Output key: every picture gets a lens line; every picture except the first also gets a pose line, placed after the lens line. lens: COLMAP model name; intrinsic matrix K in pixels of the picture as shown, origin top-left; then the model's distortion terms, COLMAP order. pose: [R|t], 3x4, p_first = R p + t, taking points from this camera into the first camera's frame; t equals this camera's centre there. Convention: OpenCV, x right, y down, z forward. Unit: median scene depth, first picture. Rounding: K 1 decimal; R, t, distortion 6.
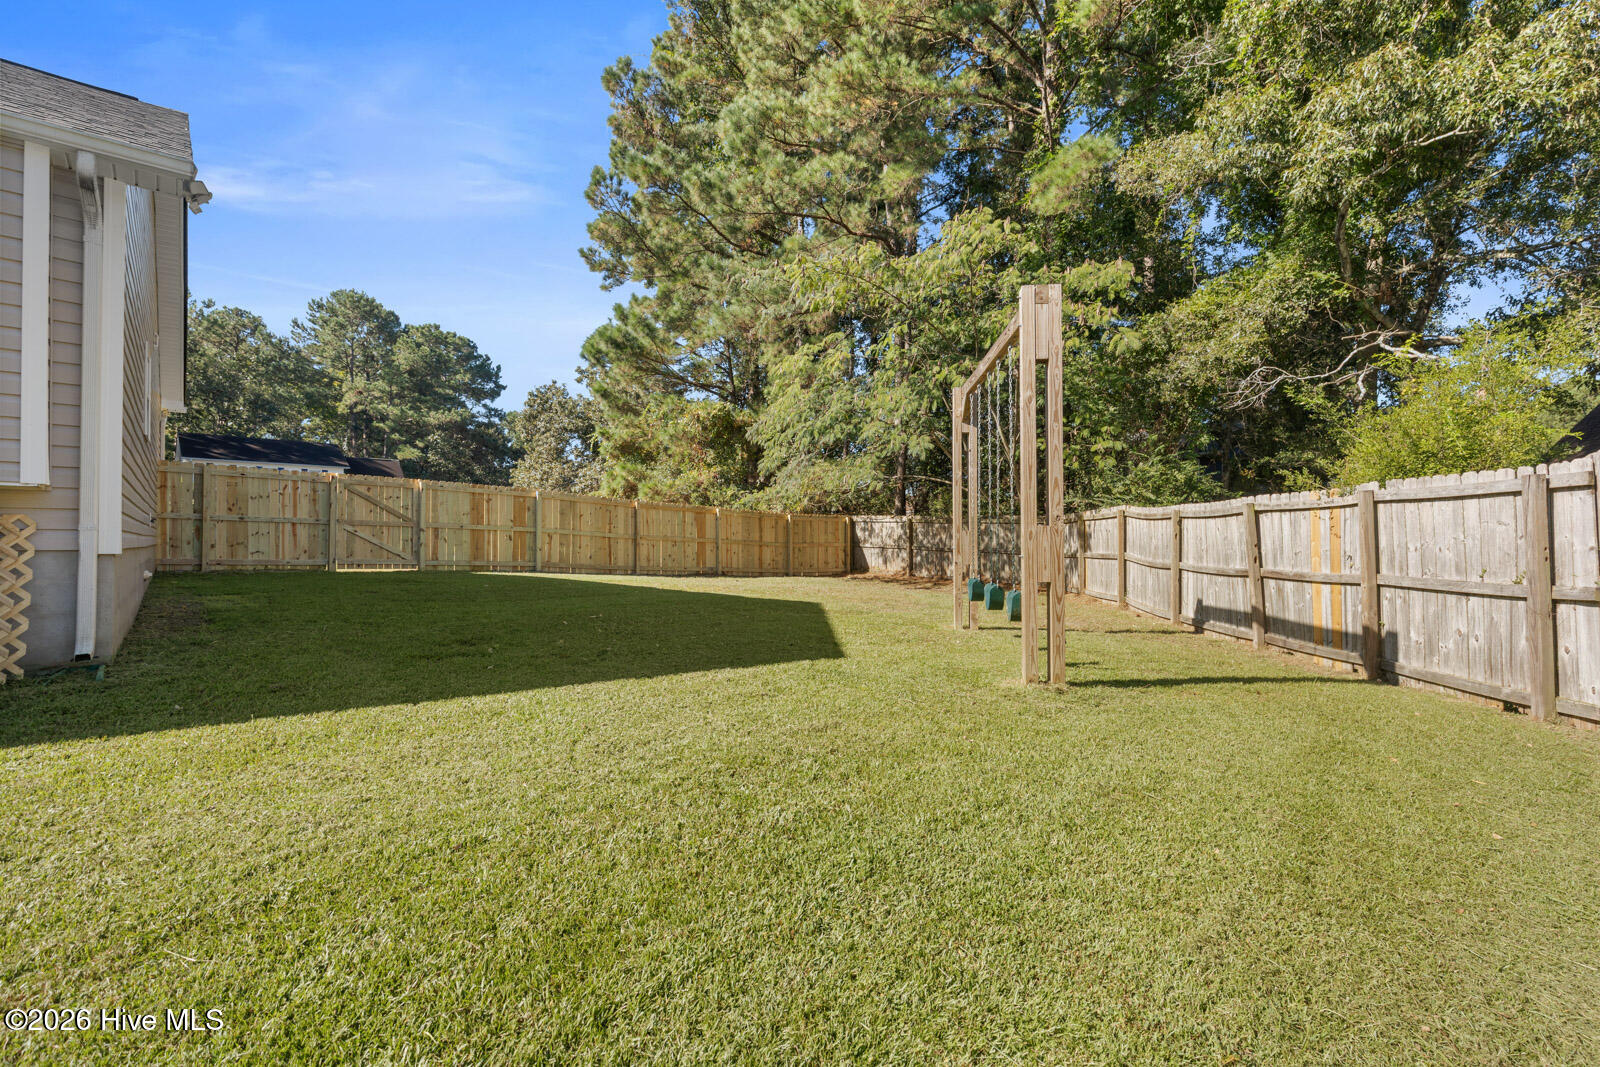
lens RADIAL K [[724.7, 0, 808.4], [0, 724.7, 537.1], [0, 0, 1]] dist [0.005233, 0.000253]
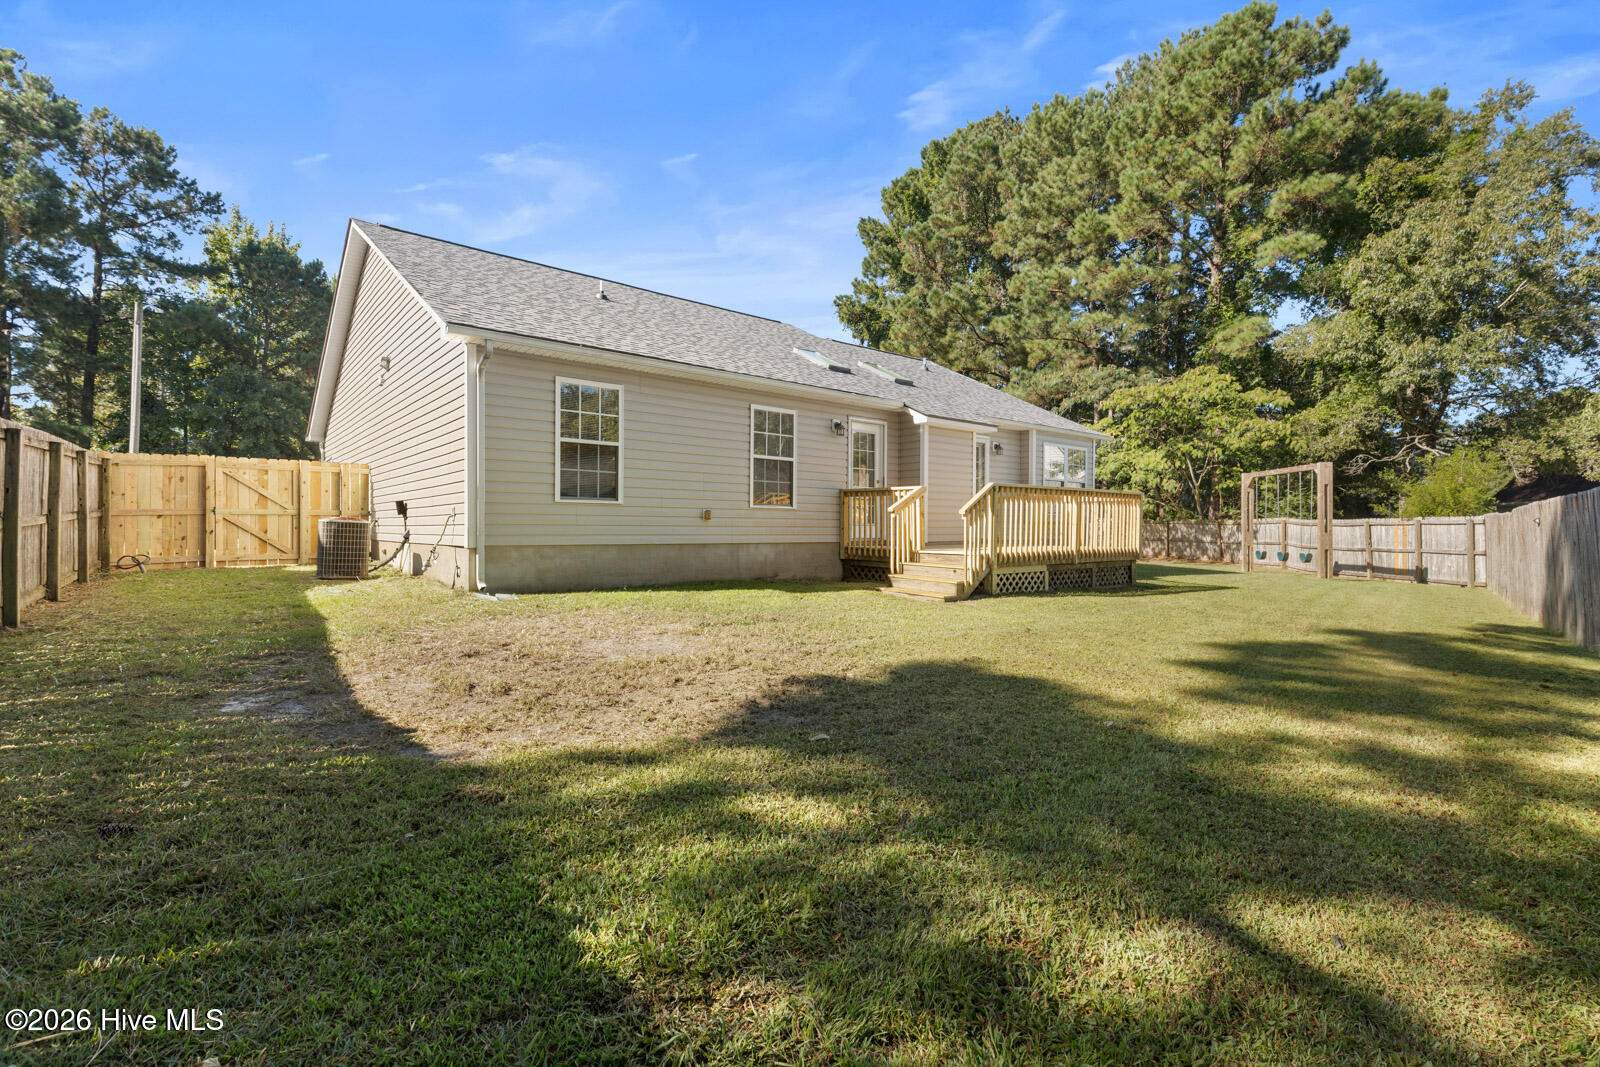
lens RADIAL K [[724.7, 0, 791.1], [0, 724.7, 533.3], [0, 0, 1]] dist [0.005233, 0.000253]
pose [[0.999766, 0.008206, -0.020029, -1.352885], [-0.007943, 0.999882, 0.013163, -0.023839], [0.020134, -0.013001, 0.999713, -1.581538]]
